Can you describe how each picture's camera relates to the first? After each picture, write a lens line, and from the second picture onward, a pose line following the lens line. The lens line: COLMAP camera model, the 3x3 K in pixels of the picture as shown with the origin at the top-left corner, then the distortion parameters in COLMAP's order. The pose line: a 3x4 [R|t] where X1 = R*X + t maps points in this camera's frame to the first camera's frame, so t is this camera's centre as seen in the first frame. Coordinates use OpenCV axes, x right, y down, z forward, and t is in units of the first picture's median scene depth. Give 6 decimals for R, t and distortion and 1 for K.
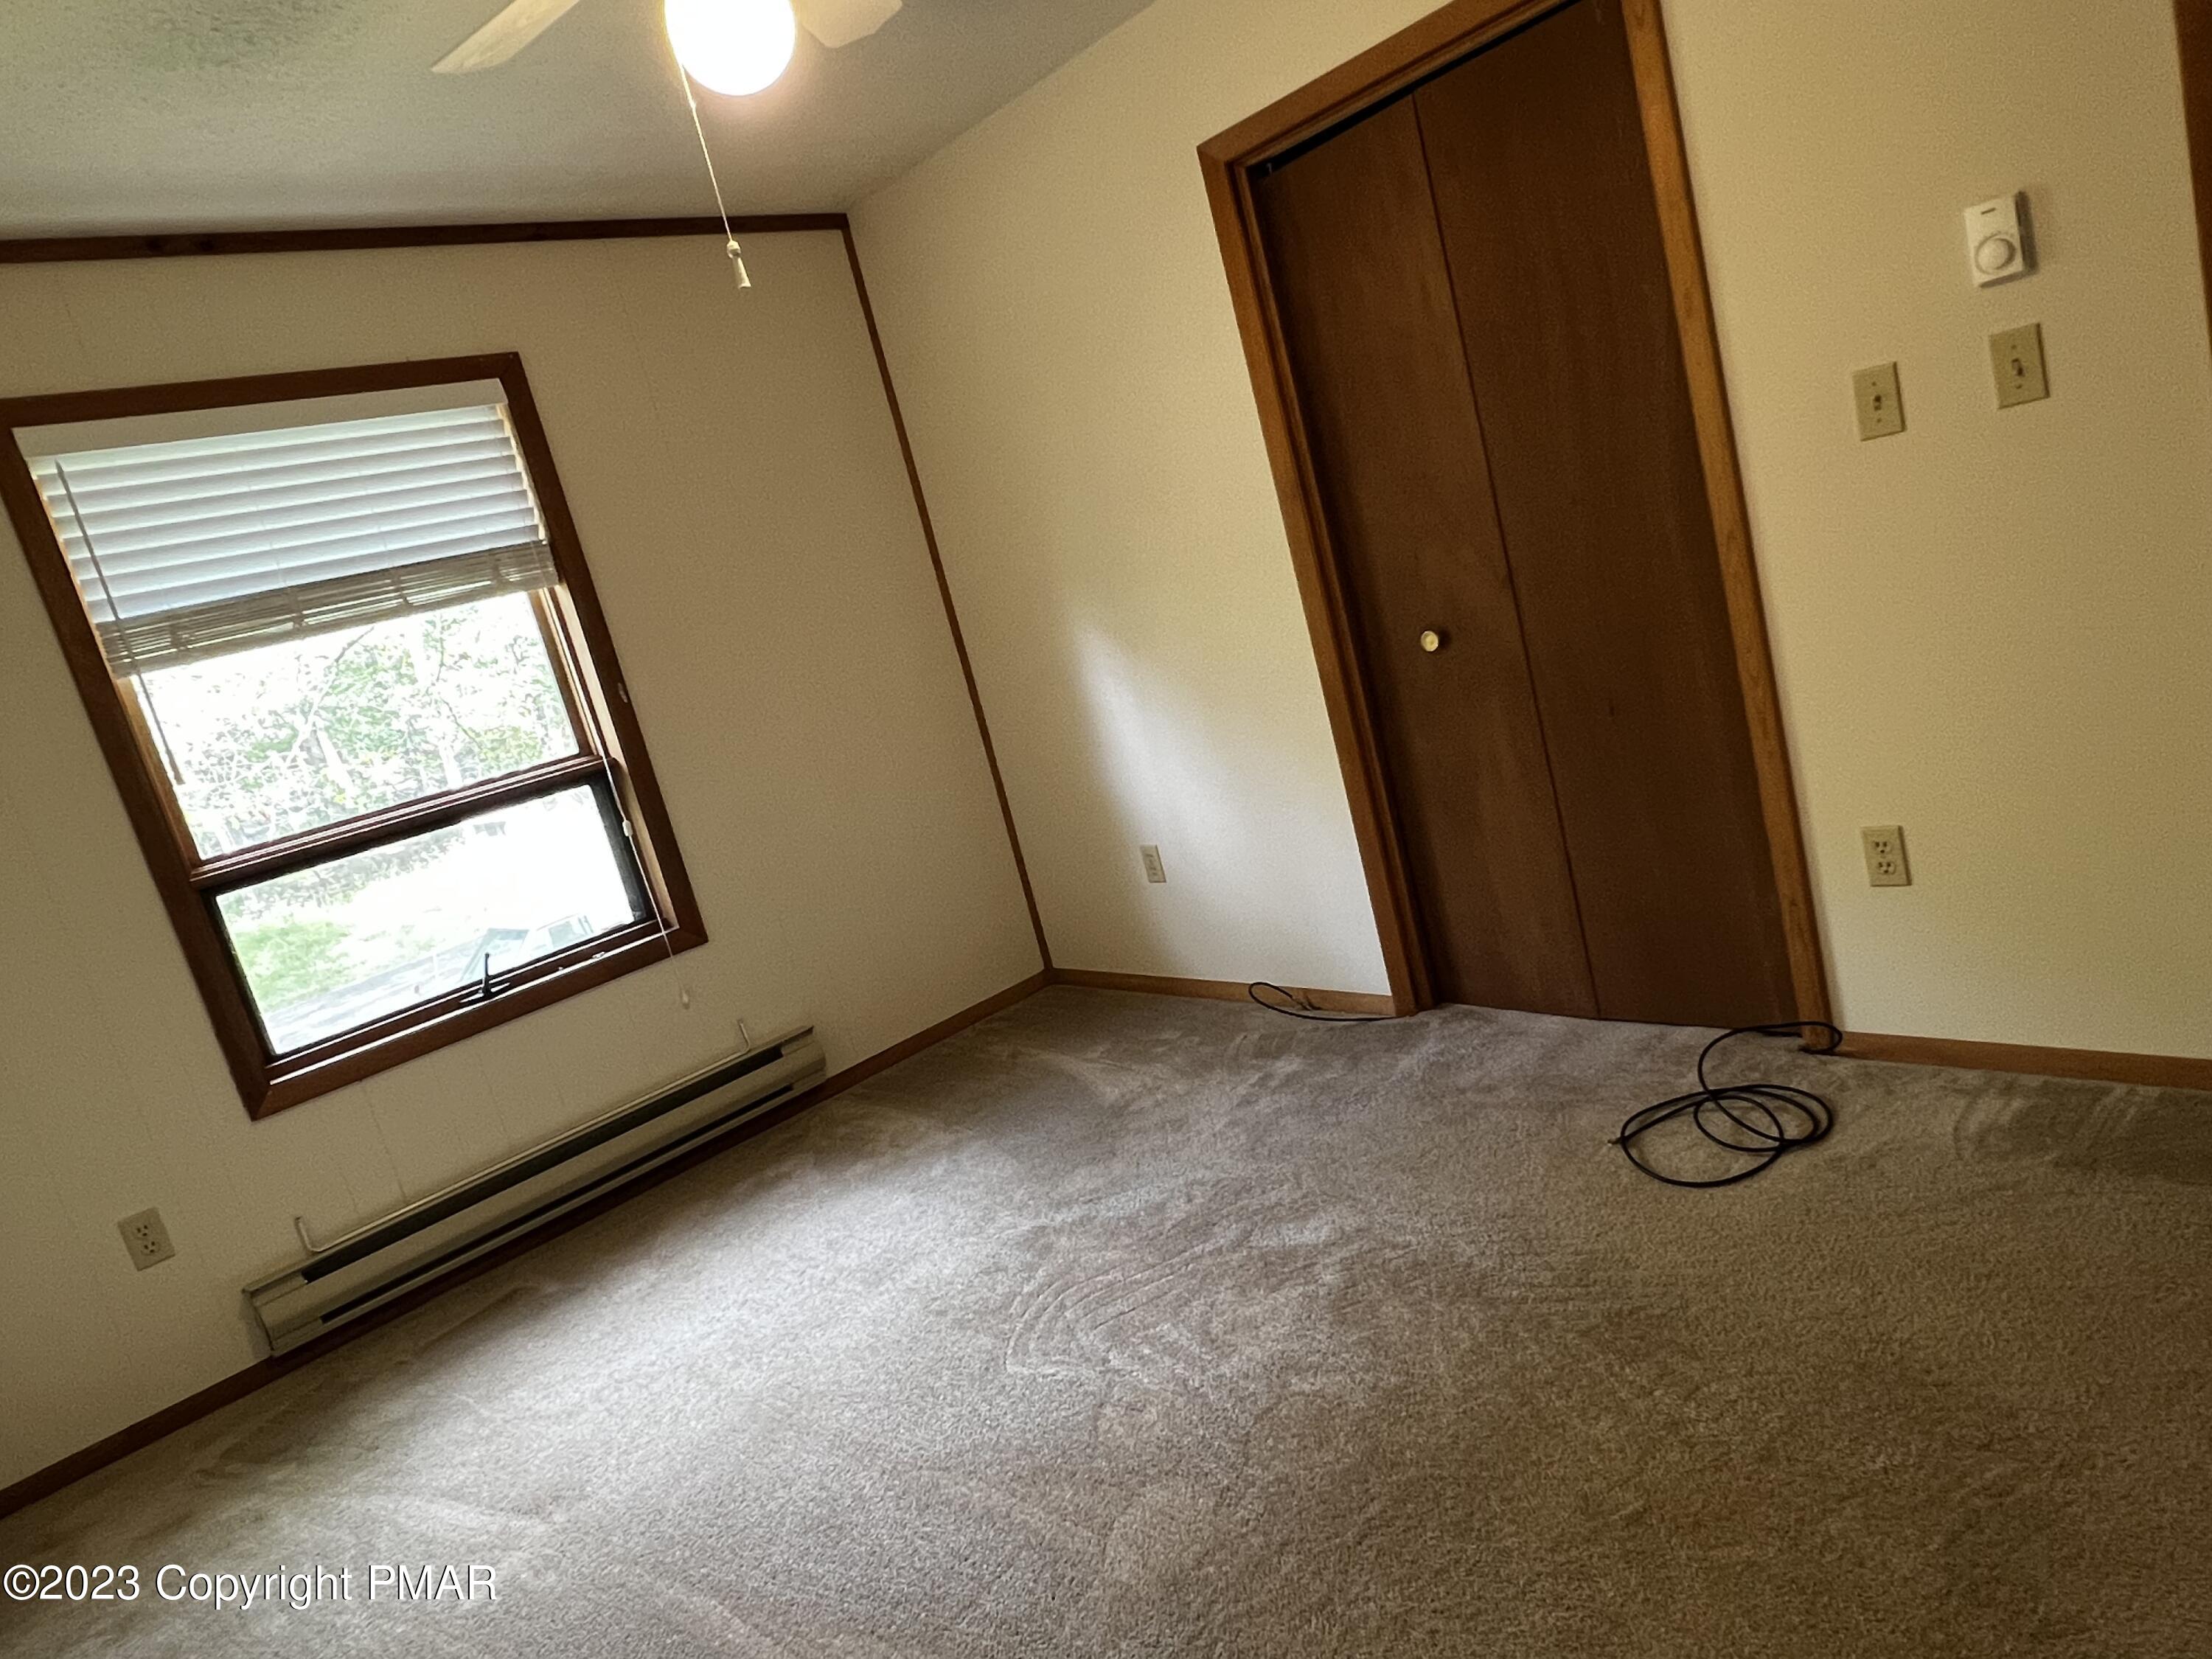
lens RADIAL K [[1376.7, 0, 1107.4], [0, 1376.7, 827.7], [0, 0, 1]] dist [-0.003318, -0.005541]
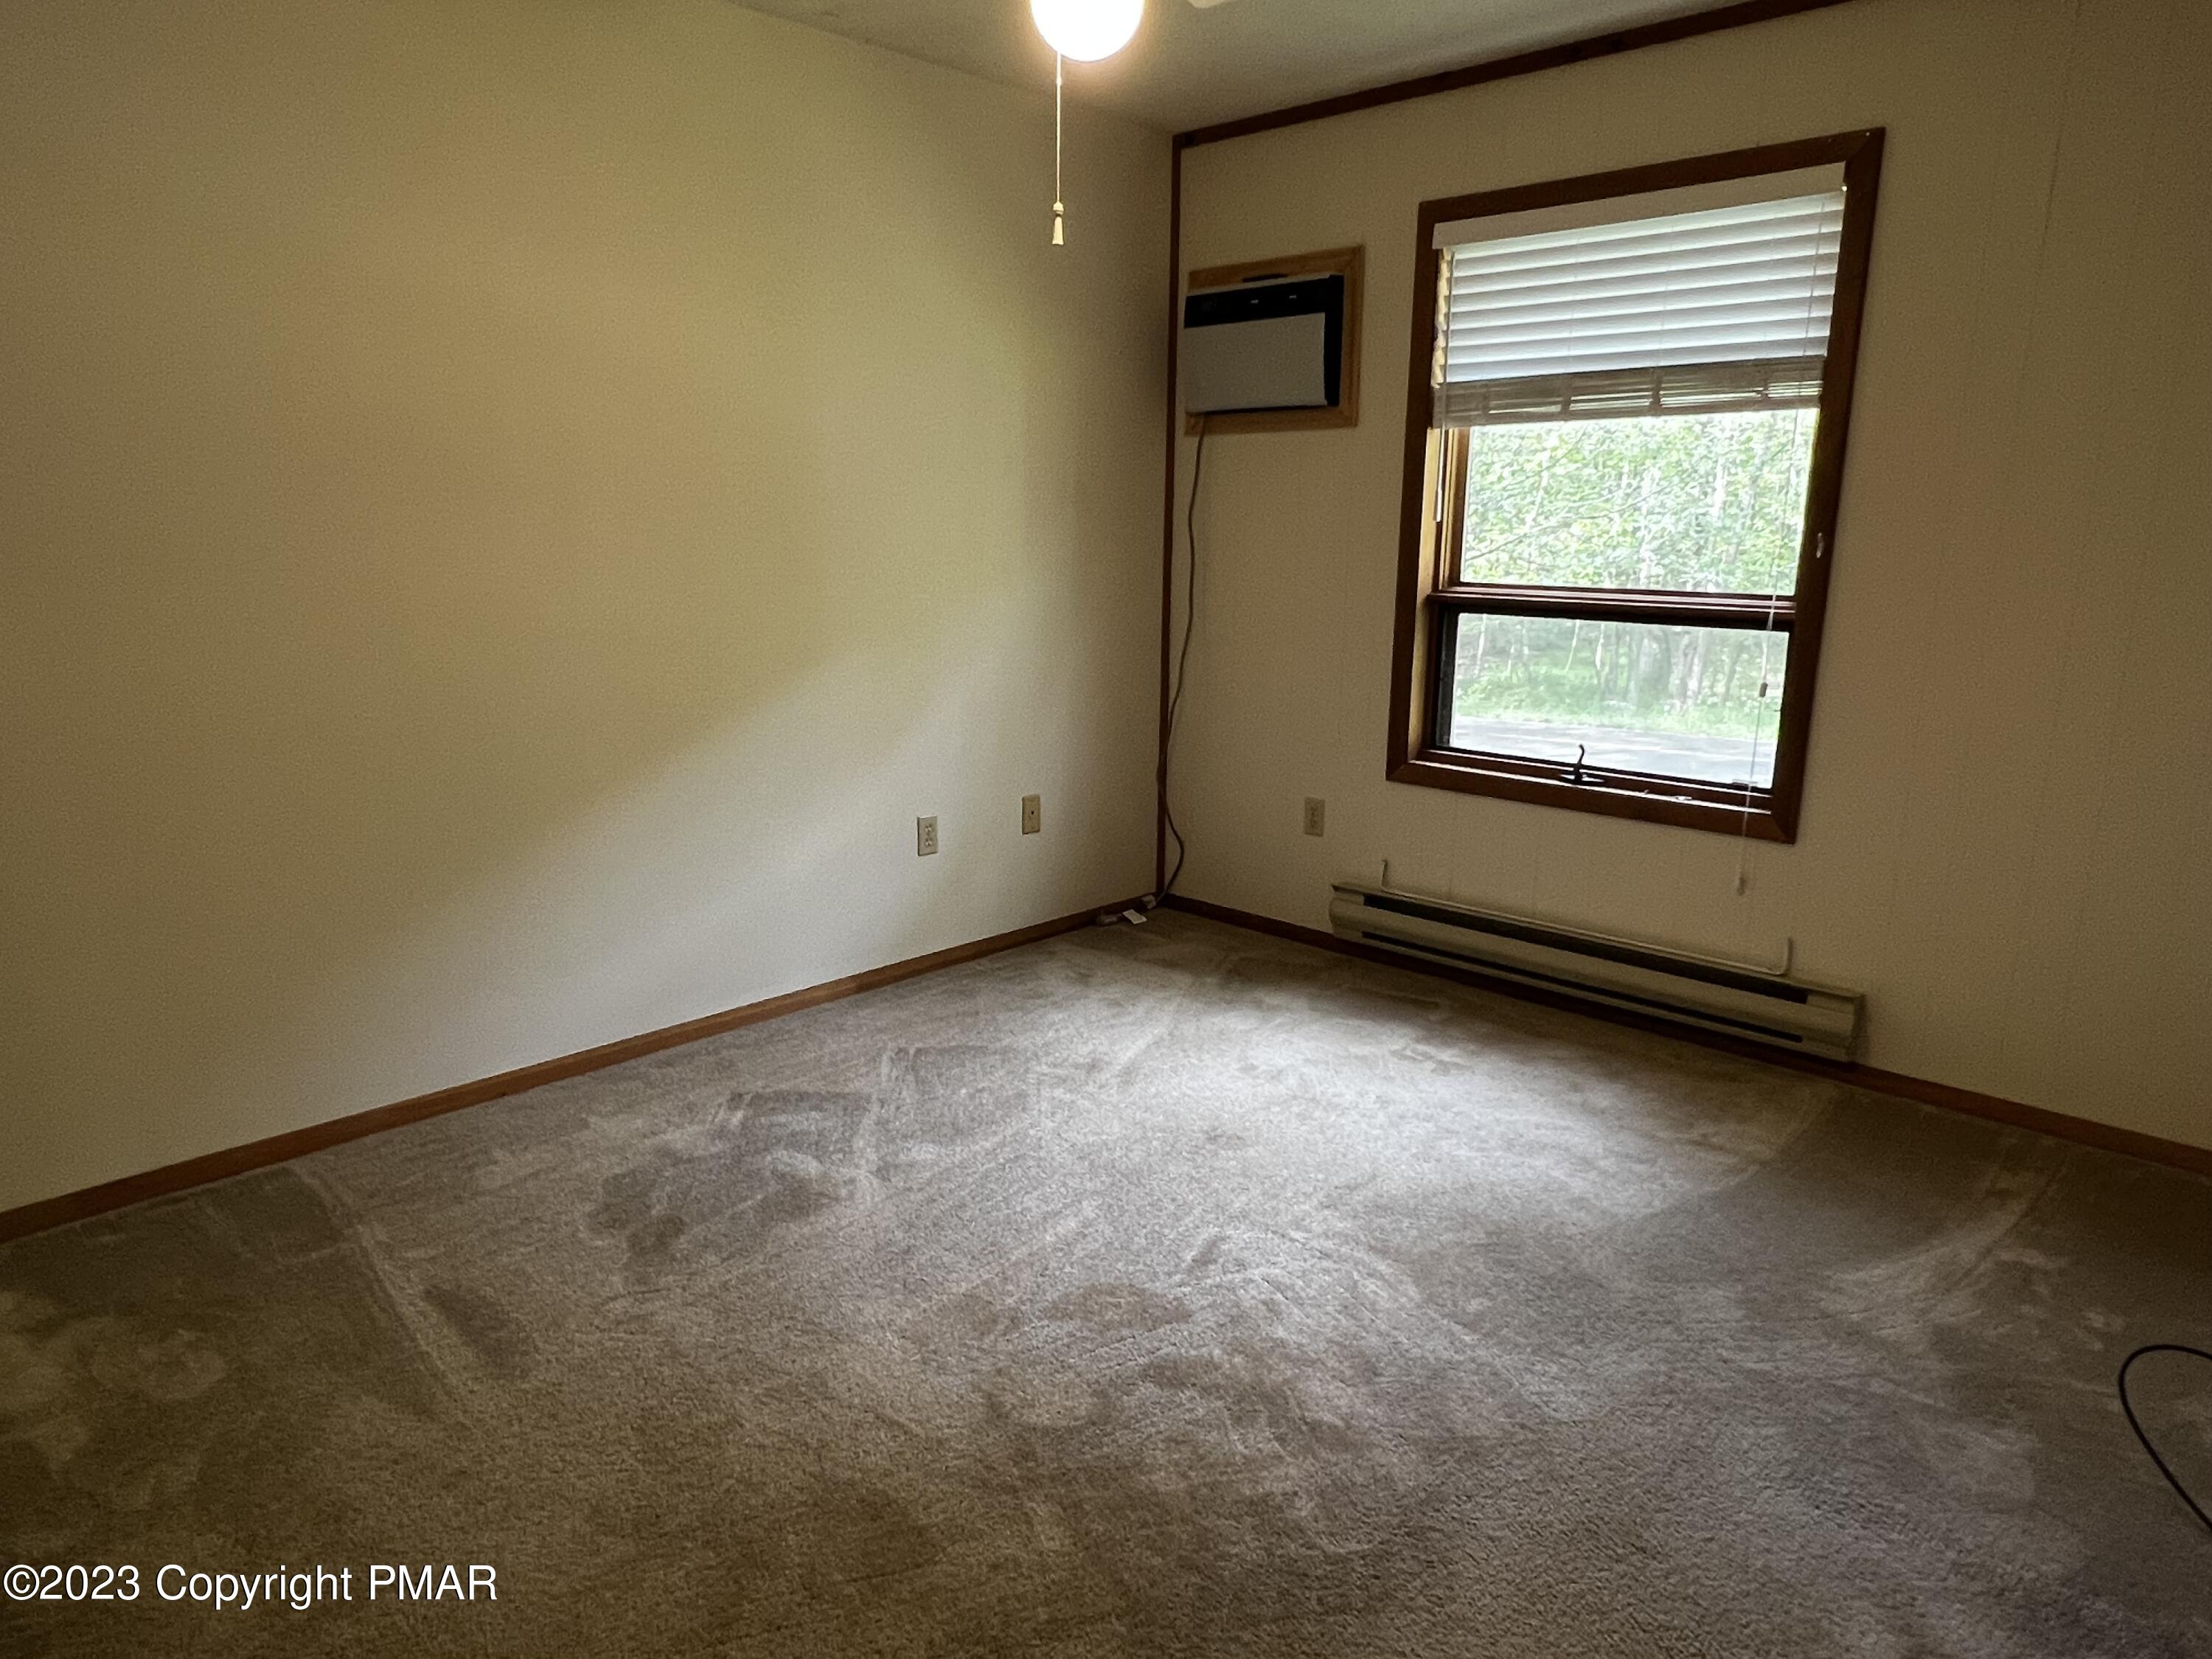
lens RADIAL K [[1376.7, 0, 1107.2], [0, 1376.7, 837.2], [0, 0, 1]] dist [-0.003318, -0.005541]
pose [[0.069825, 0.457113, -0.886664, 0.510925], [-0.216547, 0.874584, 0.433832, -0.231999], [0.973772, 0.161712, 0.160054, 0.477007]]
